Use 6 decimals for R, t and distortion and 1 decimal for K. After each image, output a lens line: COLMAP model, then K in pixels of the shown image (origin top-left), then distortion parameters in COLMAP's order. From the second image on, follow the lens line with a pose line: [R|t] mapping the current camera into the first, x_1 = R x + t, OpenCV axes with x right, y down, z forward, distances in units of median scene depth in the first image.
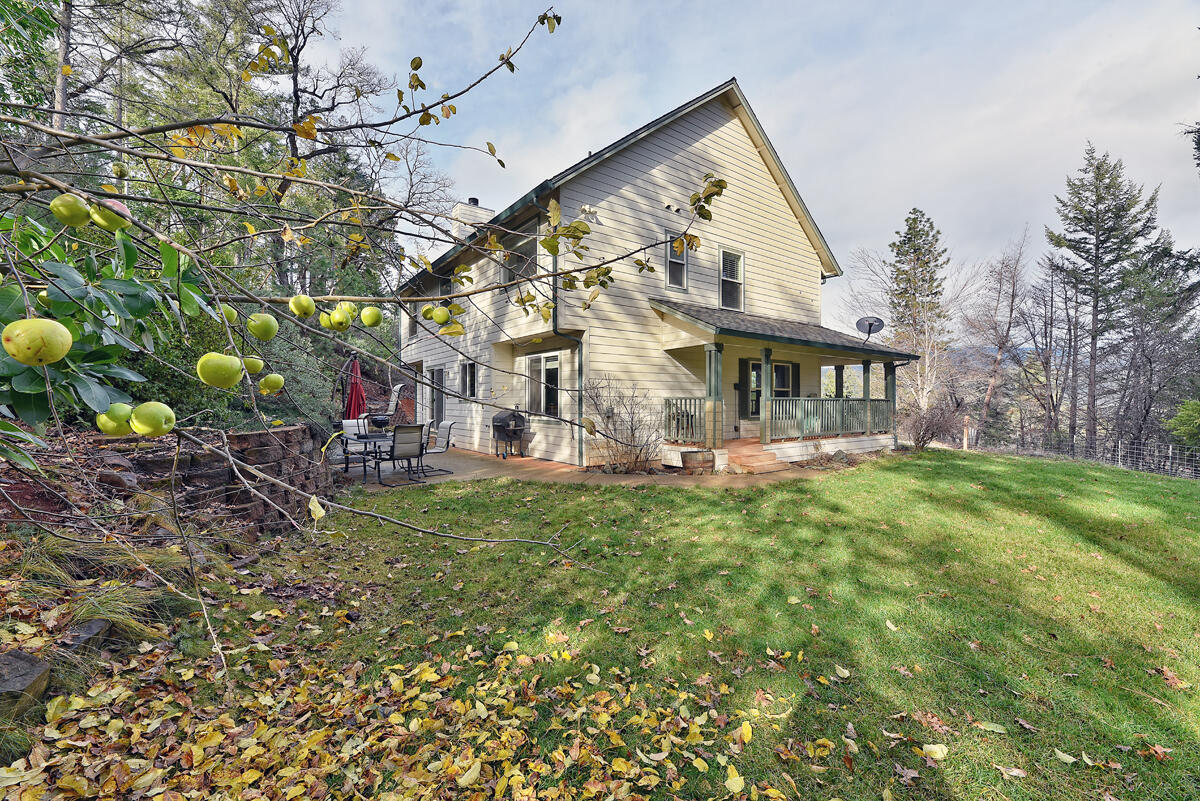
lens RADIAL K [[486.6, 0, 595.2], [0, 486.6, 397.5], [0, 0, 1]] dist [0.000832, -0.000007]
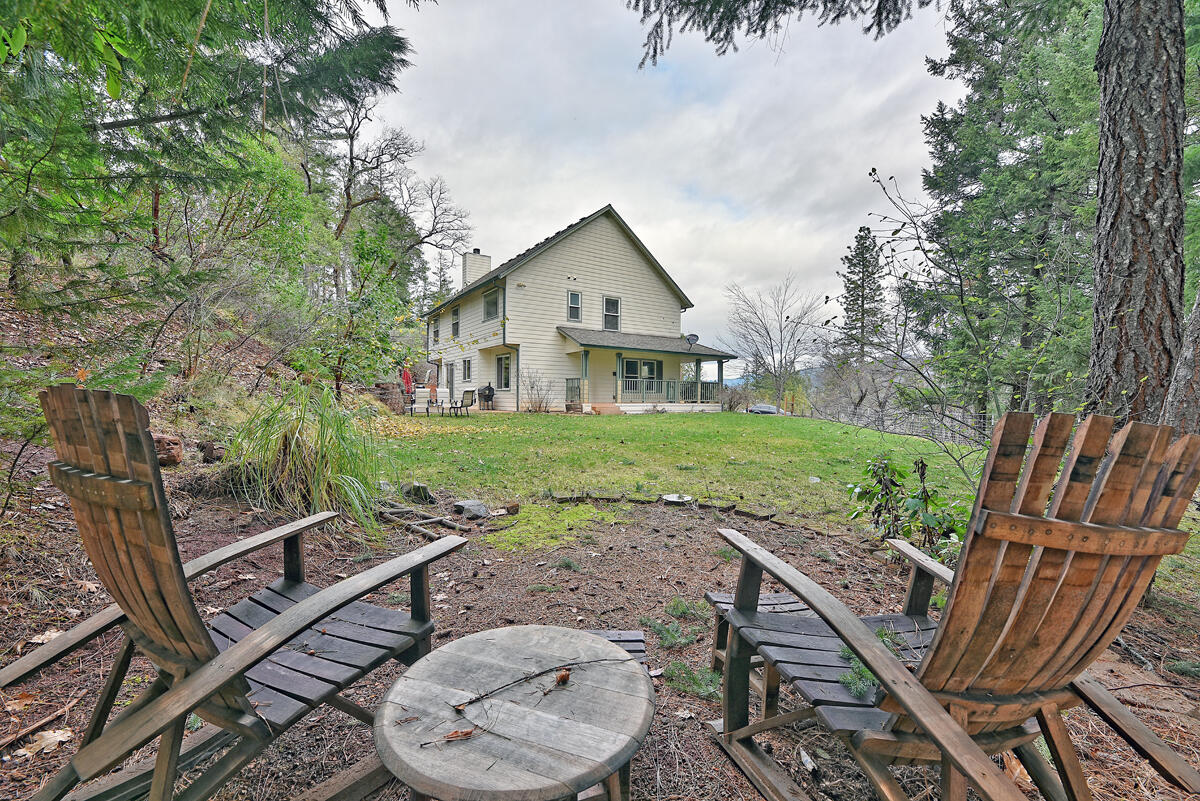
lens RADIAL K [[486.6, 0, 595.2], [0, 486.6, 397.5], [0, 0, 1]] dist [0.000832, -0.000007]
pose [[0.999053, 0.008236, -0.042723, 0.260285], [-0.007824, 0.999921, 0.009822, 0.040669], [0.042801, -0.009478, 0.999039, -0.683017]]
